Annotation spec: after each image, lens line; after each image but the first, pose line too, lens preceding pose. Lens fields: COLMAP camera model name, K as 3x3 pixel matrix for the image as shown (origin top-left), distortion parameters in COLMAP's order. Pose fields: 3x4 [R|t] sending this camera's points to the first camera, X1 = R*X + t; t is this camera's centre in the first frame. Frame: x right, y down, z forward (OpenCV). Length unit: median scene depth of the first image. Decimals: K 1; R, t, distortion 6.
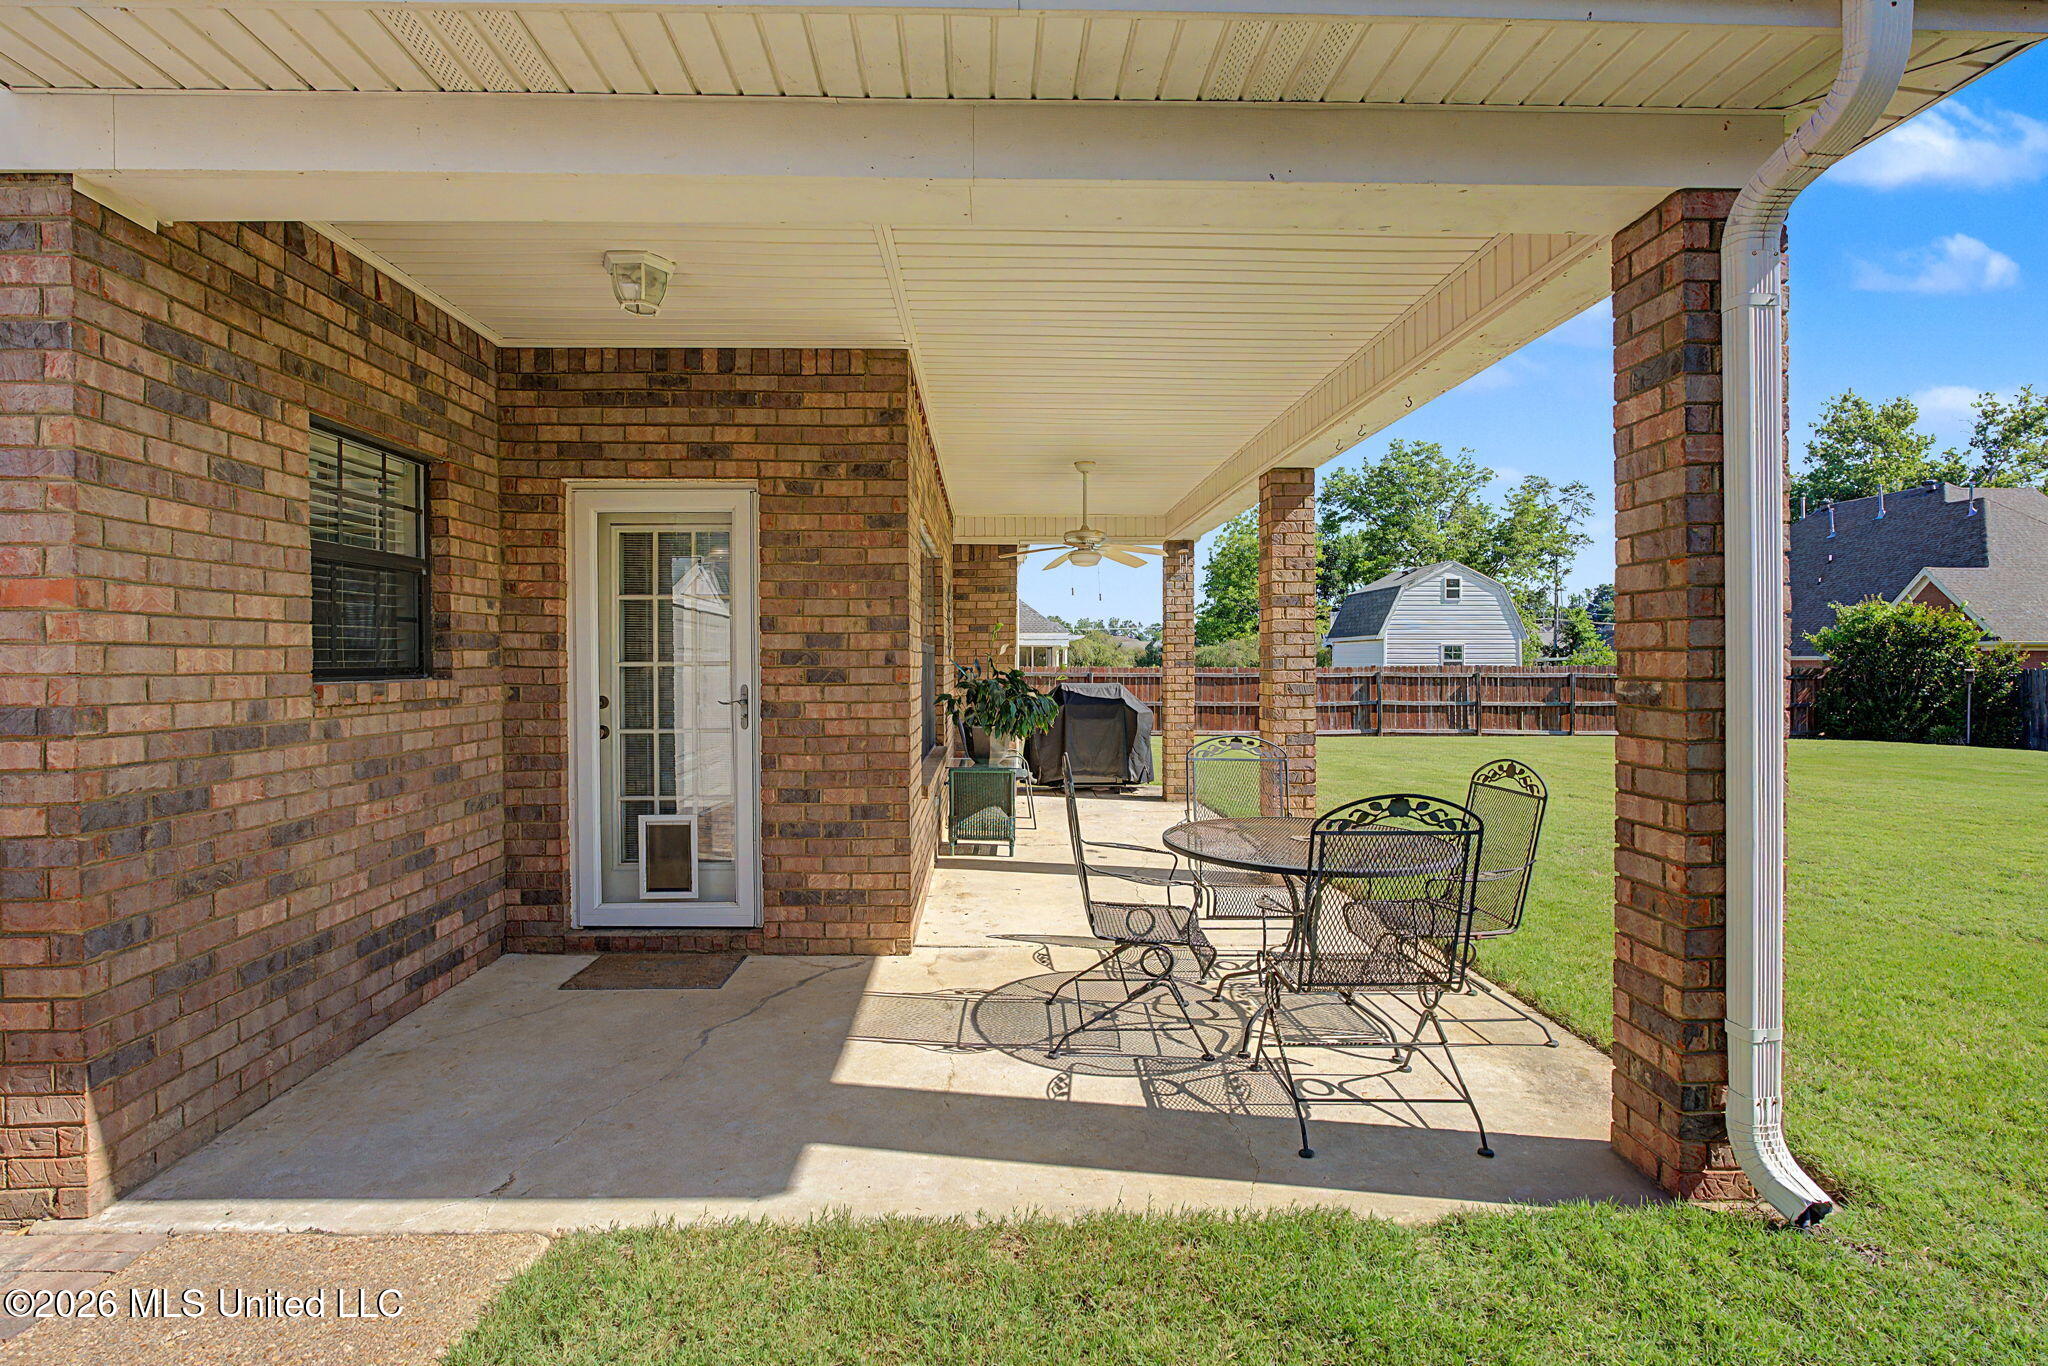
lens RADIAL K [[923.2, 0, 1019.2], [0, 923.2, 659.9], [0, 0, 1]] dist [0.000101, 0.000270]
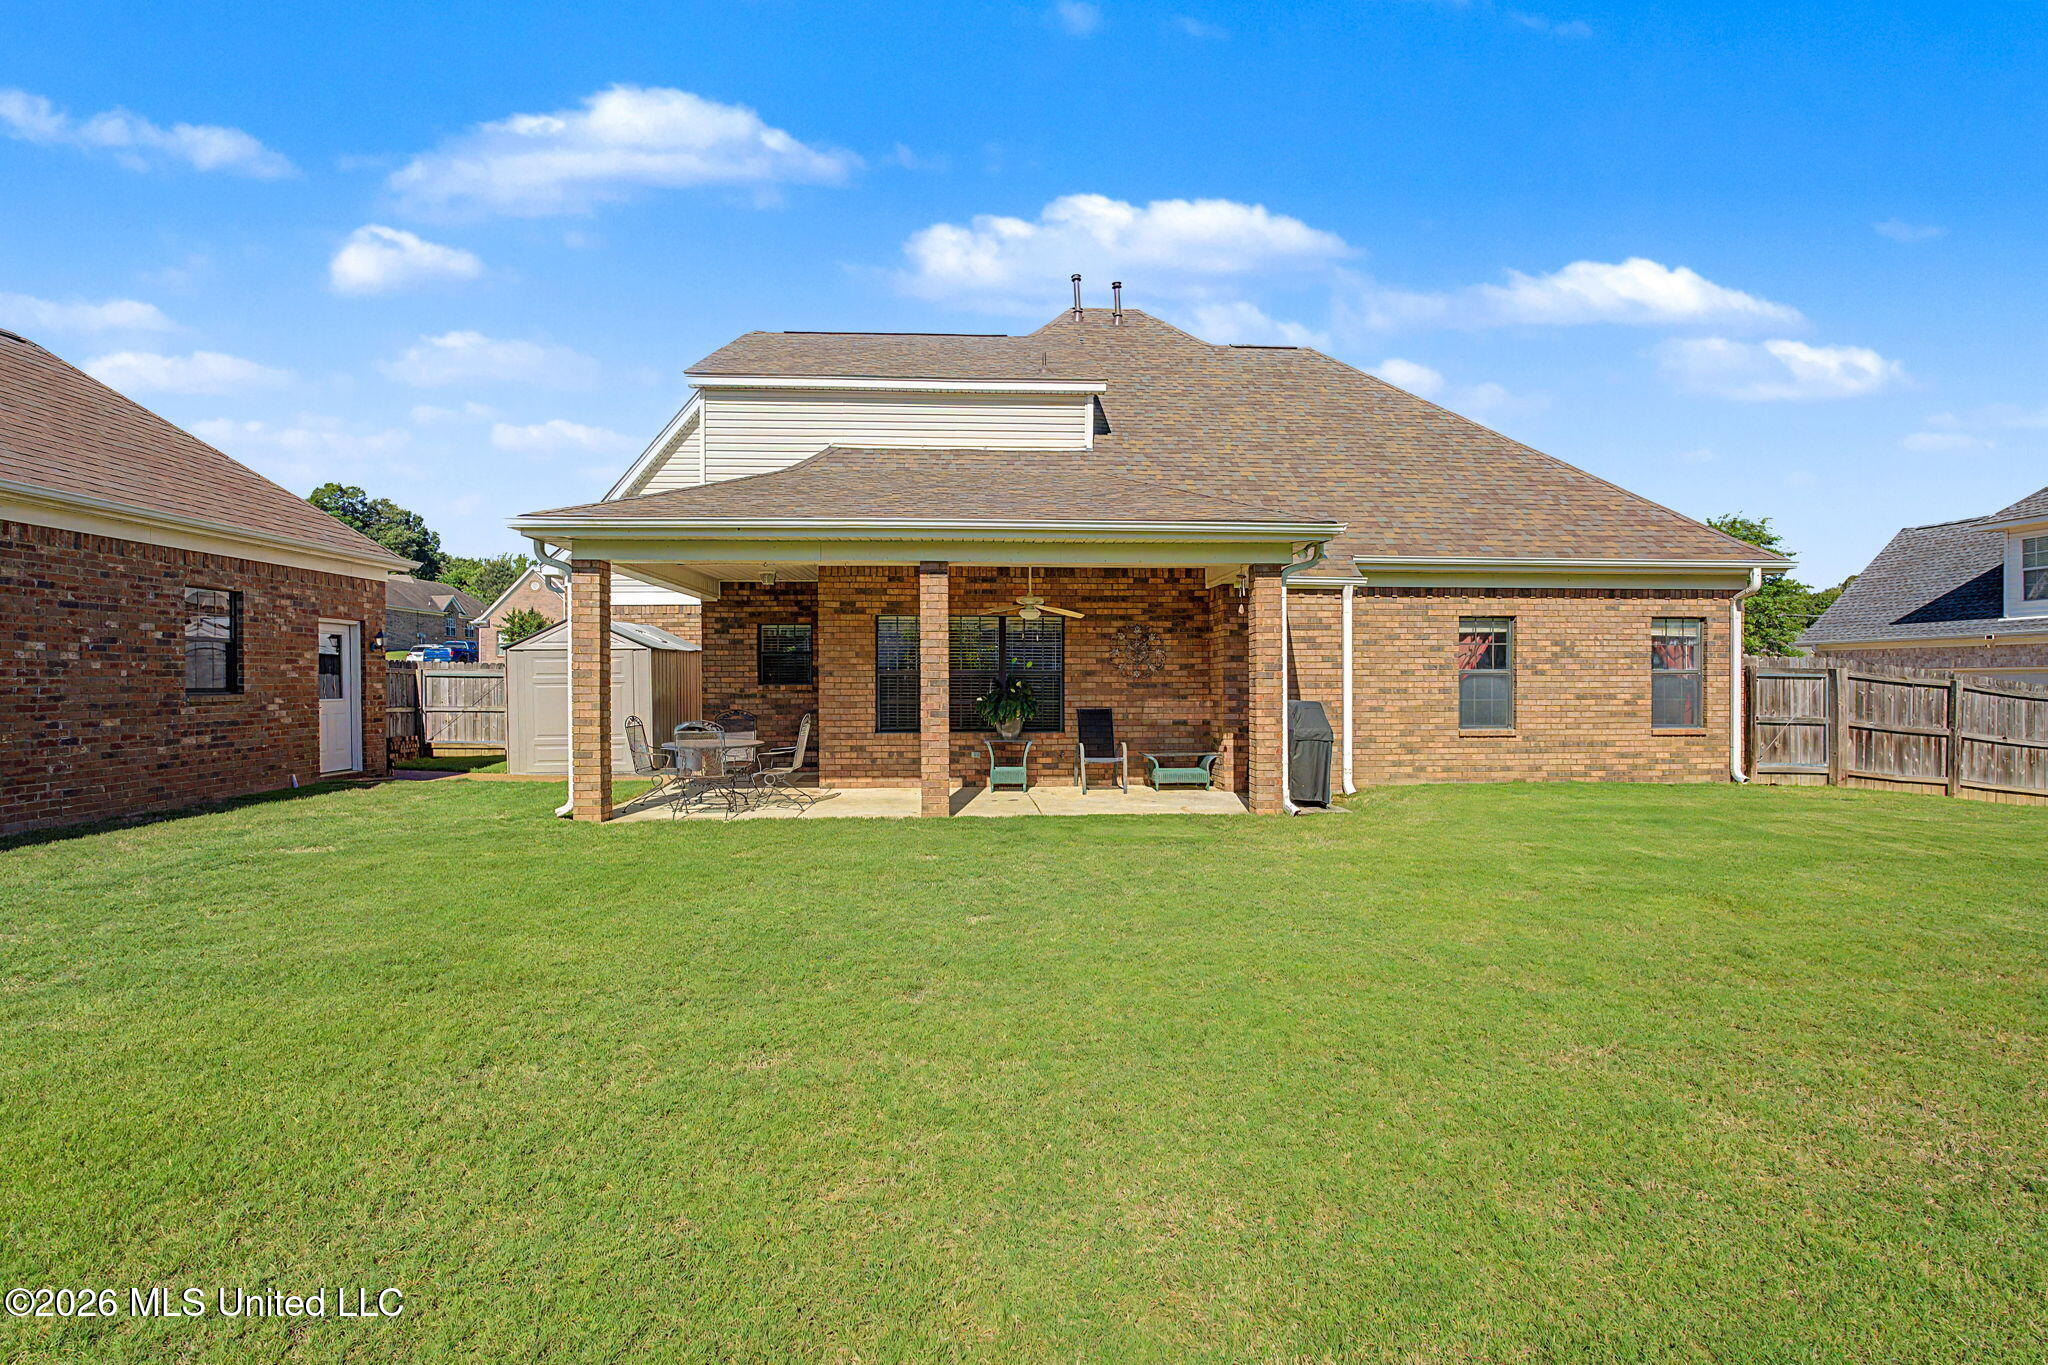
lens RADIAL K [[915.7, 0, 1024.0], [0, 915.7, 682.5], [0, 0, 1]] dist [-0.006438, -0.000137]
pose [[0.030181, 0.009422, -0.999500, 3.094030], [0.004225, 0.999945, 0.009554, -0.019759], [0.999536, -0.004511, 0.030140, 1.814553]]
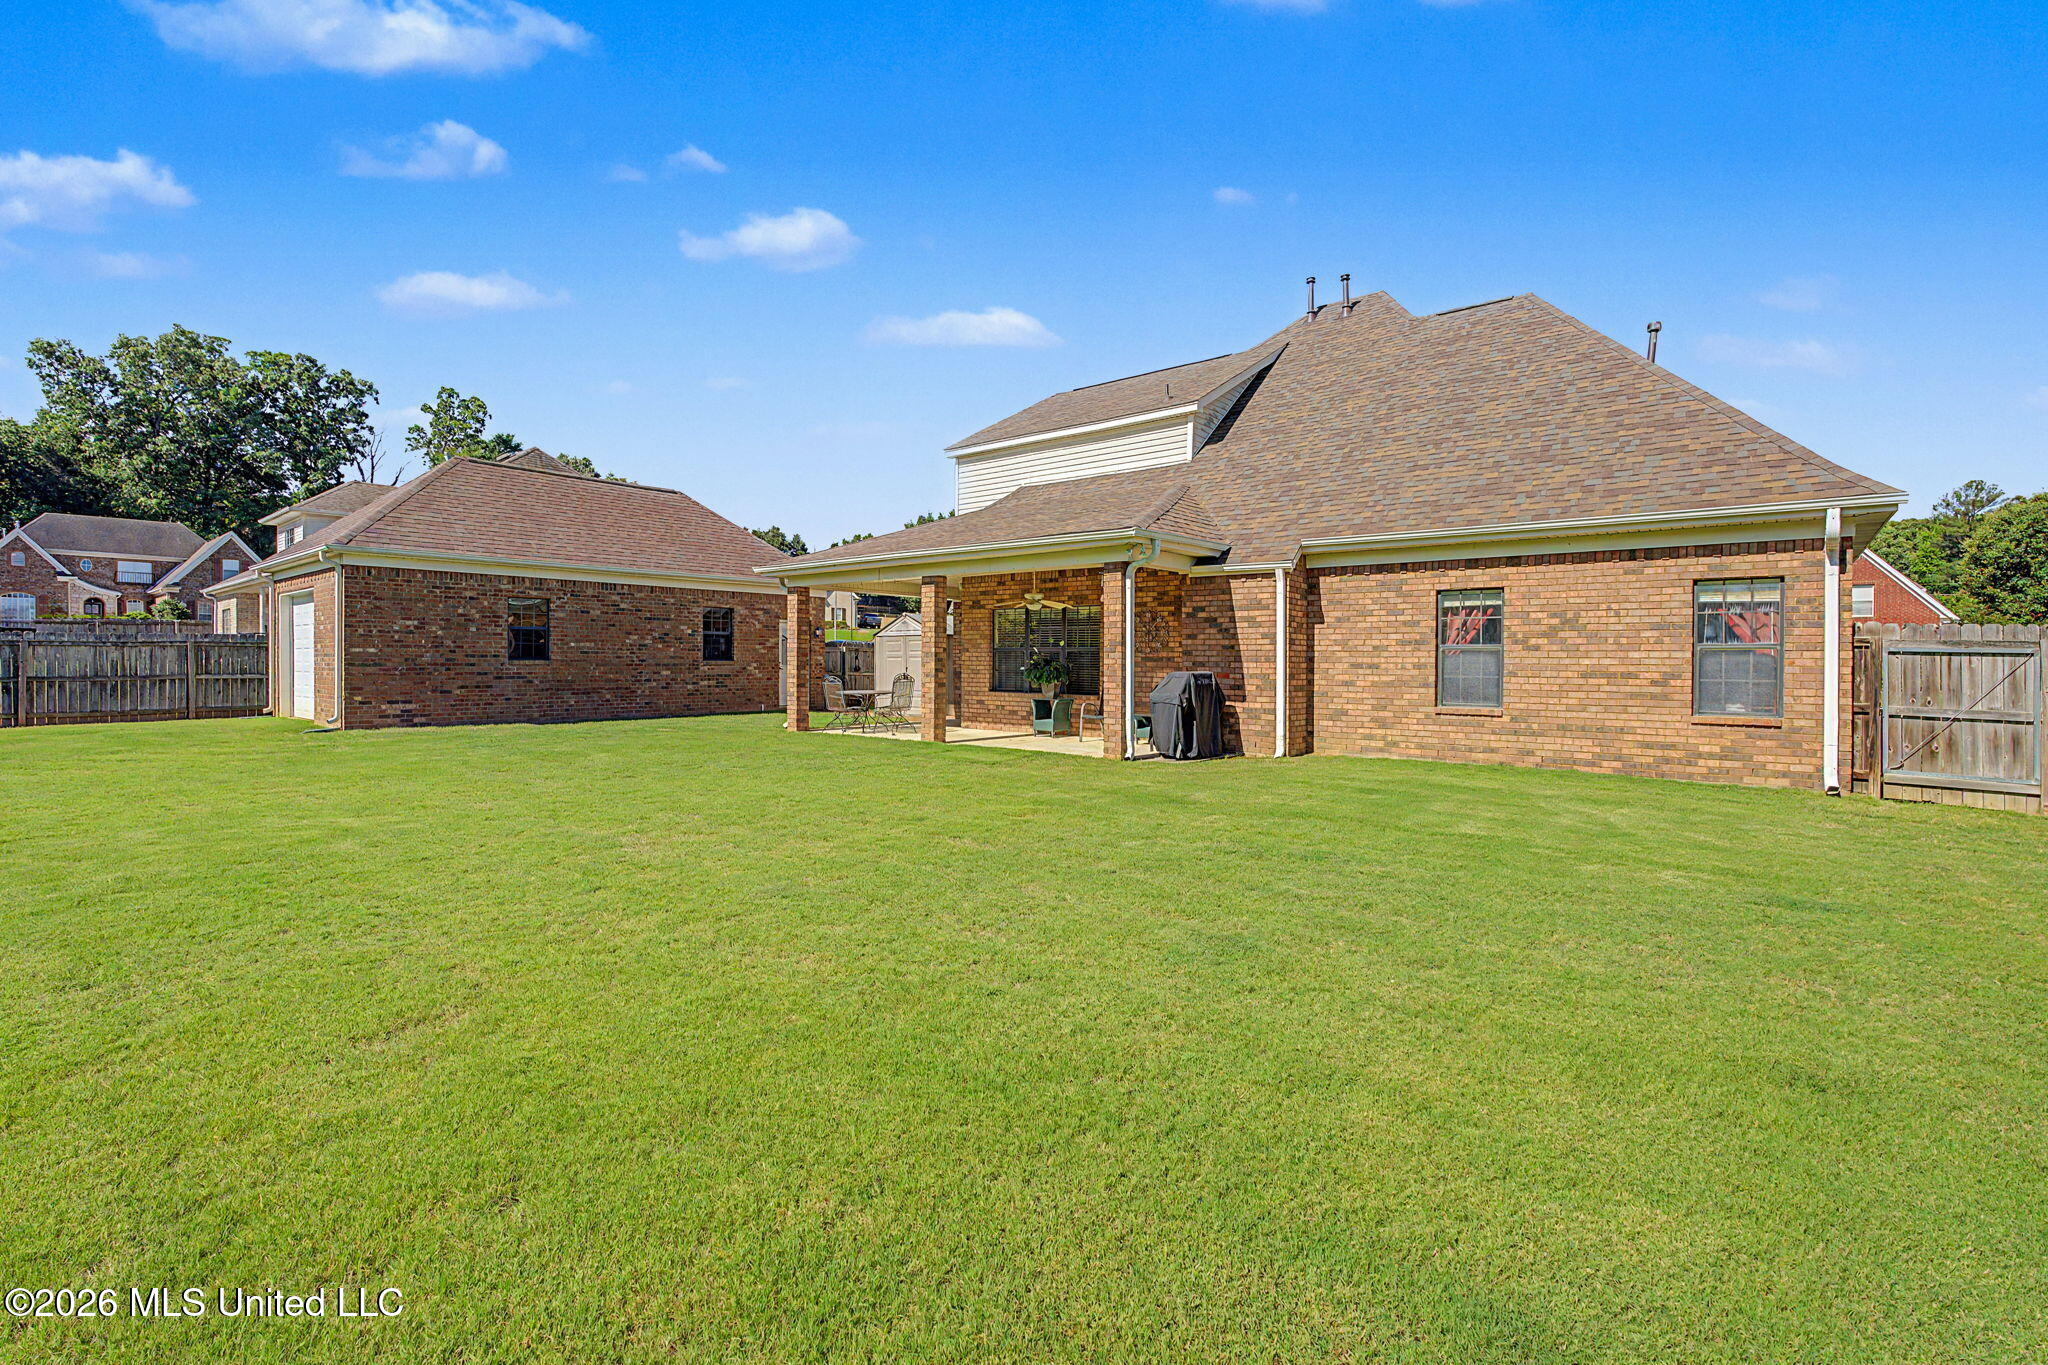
lens RADIAL K [[914.5, 0, 1025.2], [0, 914.5, 669.0], [0, 0, 1]] dist [-0.001028, -0.000176]
pose [[-0.656598, 0.008659, -0.754191, 3.220484], [0.000000, 0.999934, 0.011481, 0.020185], [0.754240, 0.007539, -0.656555, 4.553981]]
